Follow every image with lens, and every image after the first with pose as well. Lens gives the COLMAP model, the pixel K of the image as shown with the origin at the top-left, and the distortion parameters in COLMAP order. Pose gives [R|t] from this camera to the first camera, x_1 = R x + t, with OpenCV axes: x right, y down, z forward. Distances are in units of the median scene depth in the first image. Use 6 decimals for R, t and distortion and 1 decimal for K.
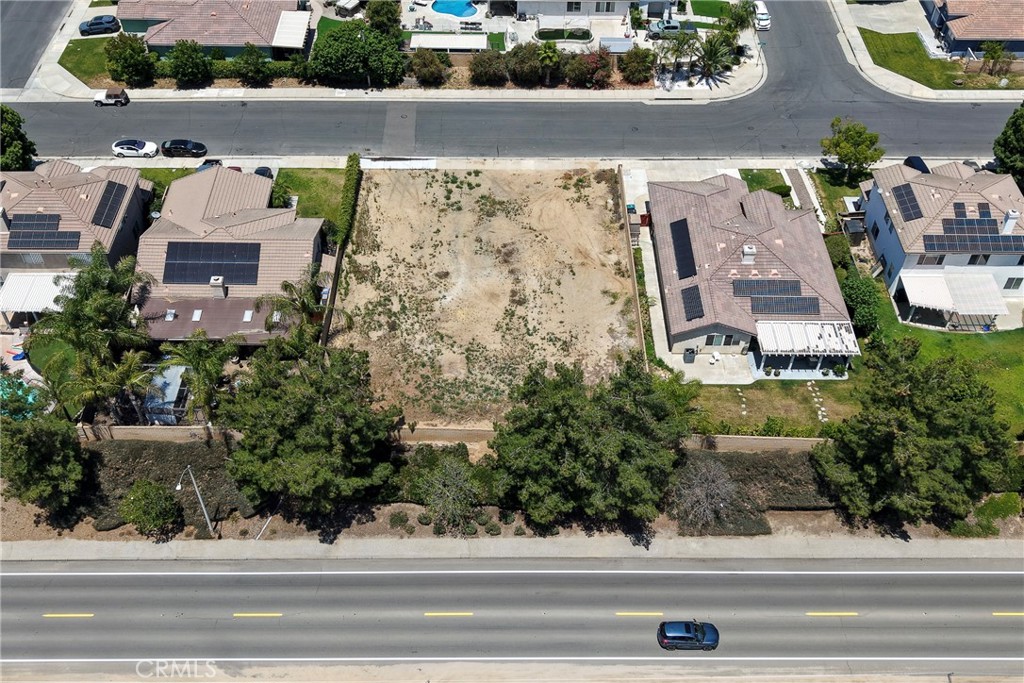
lens RADIAL K [[1004.9, 0, 485.3], [0, 1004.9, 385.5], [0, 0, 1]] dist [0.108004, -0.244426]
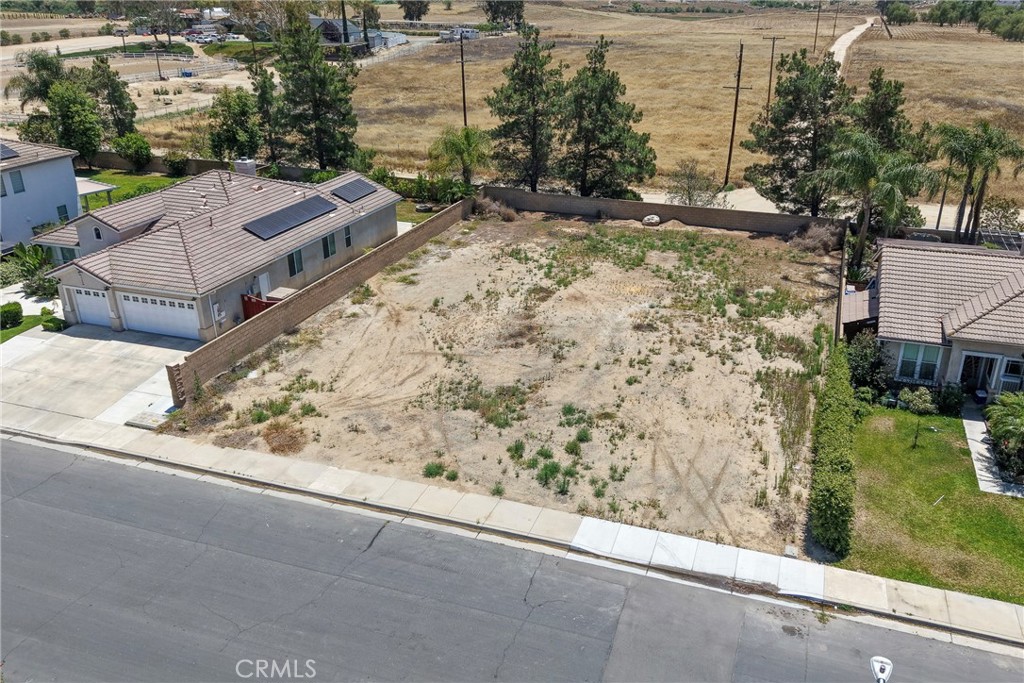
lens RADIAL K [[873.1, 0, 557.7], [0, 873.1, 317.3], [0, 0, 1]] dist [0.089255, -0.170064]
pose [[-0.957668, -0.108774, 0.266533, -0.126739], [0.209324, 0.372478, 0.904126, -0.574058], [-0.197623, 0.921644, -0.333941, 1.168864]]
